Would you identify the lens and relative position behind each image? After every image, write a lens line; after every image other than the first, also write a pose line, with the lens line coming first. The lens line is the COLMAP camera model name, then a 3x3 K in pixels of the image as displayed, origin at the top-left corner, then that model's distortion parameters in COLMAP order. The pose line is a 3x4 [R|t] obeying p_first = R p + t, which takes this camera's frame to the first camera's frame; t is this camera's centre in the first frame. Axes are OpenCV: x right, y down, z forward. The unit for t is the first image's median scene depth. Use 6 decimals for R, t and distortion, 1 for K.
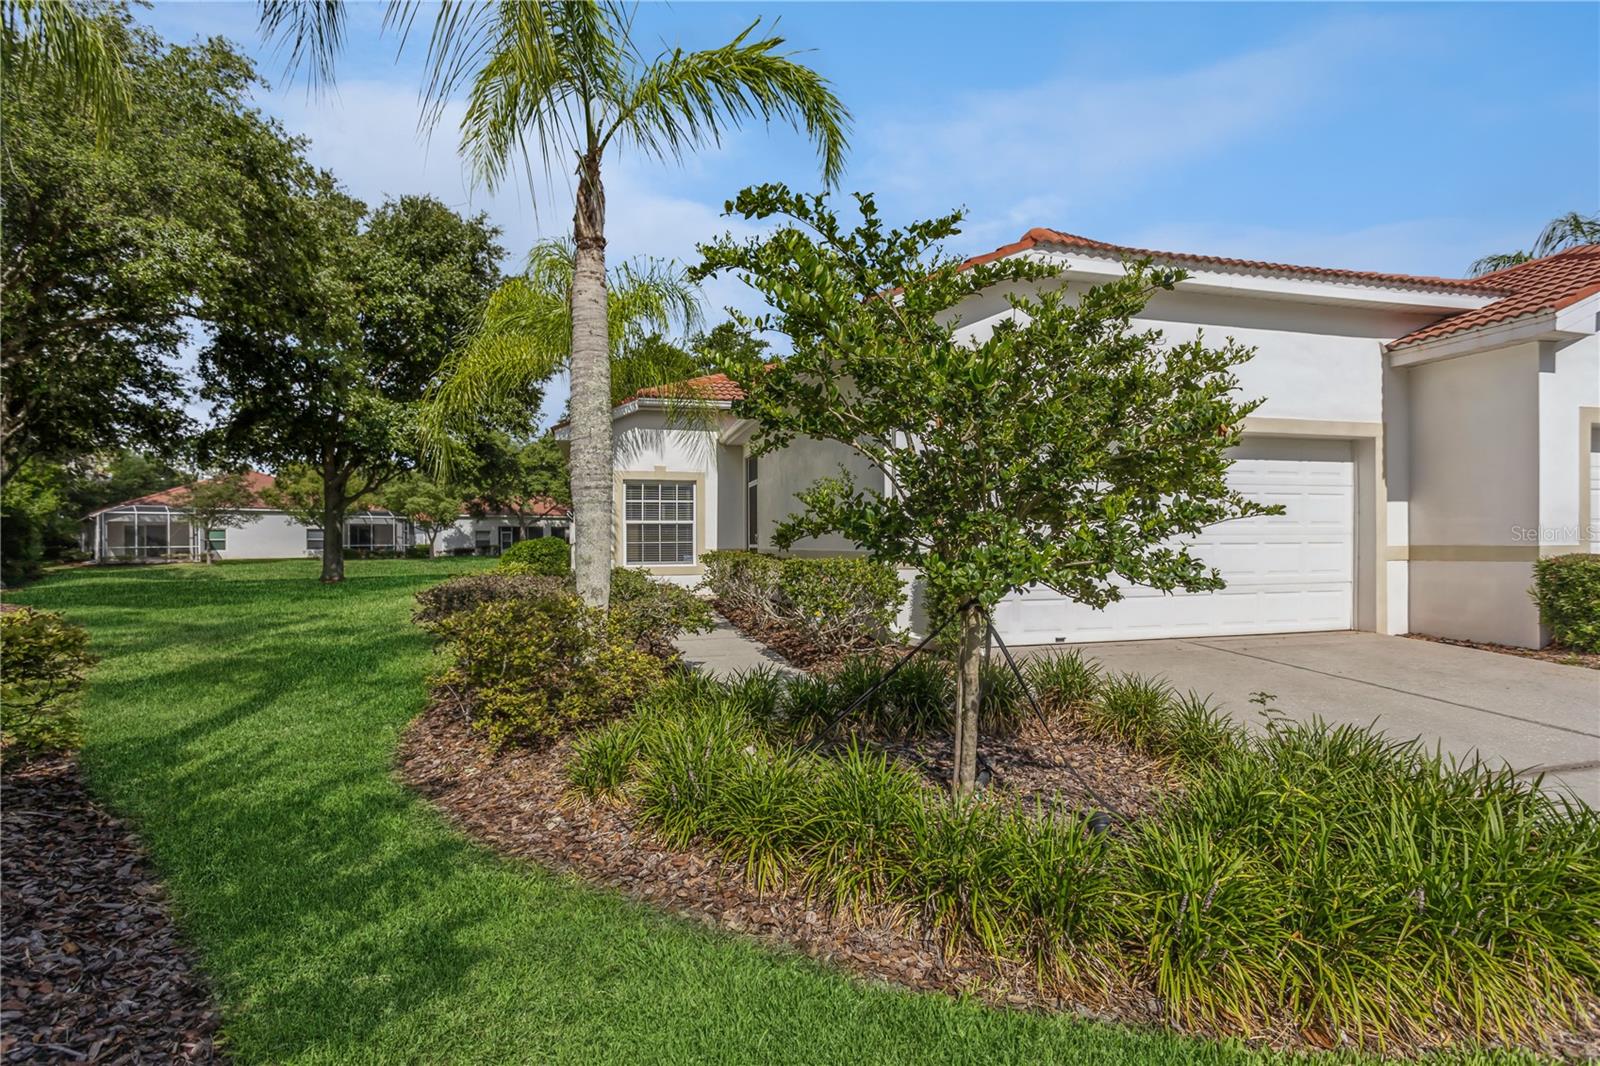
lens RADIAL K [[781.9, 0, 801.4], [0, 781.9, 540.8], [0, 0, 1]] dist [-0.006003, 0.002605]
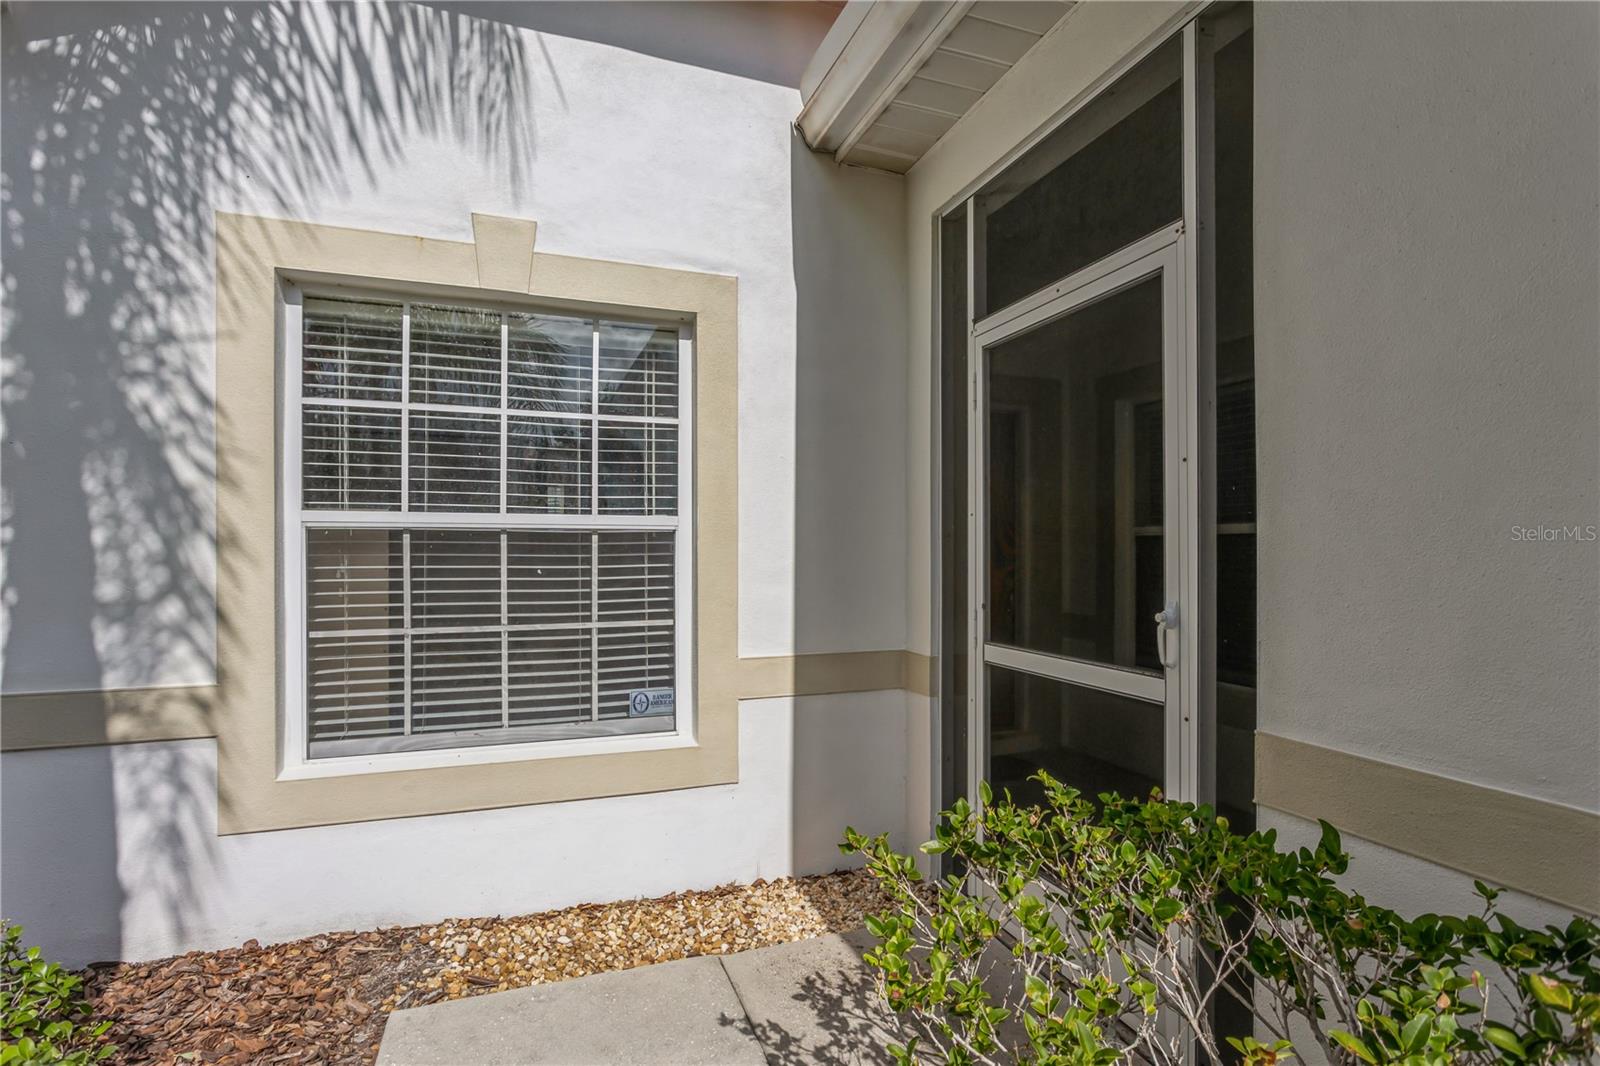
lens RADIAL K [[781.9, 0, 800.3], [0, 781.9, 559.1], [0, 0, 1]] dist [-0.006003, 0.002605]
pose [[0.996495, 0.007482, 0.083321, -0.121612], [-0.009691, 0.999611, 0.026147, -0.020035], [-0.083093, -0.026862, 0.996180, 0.782861]]
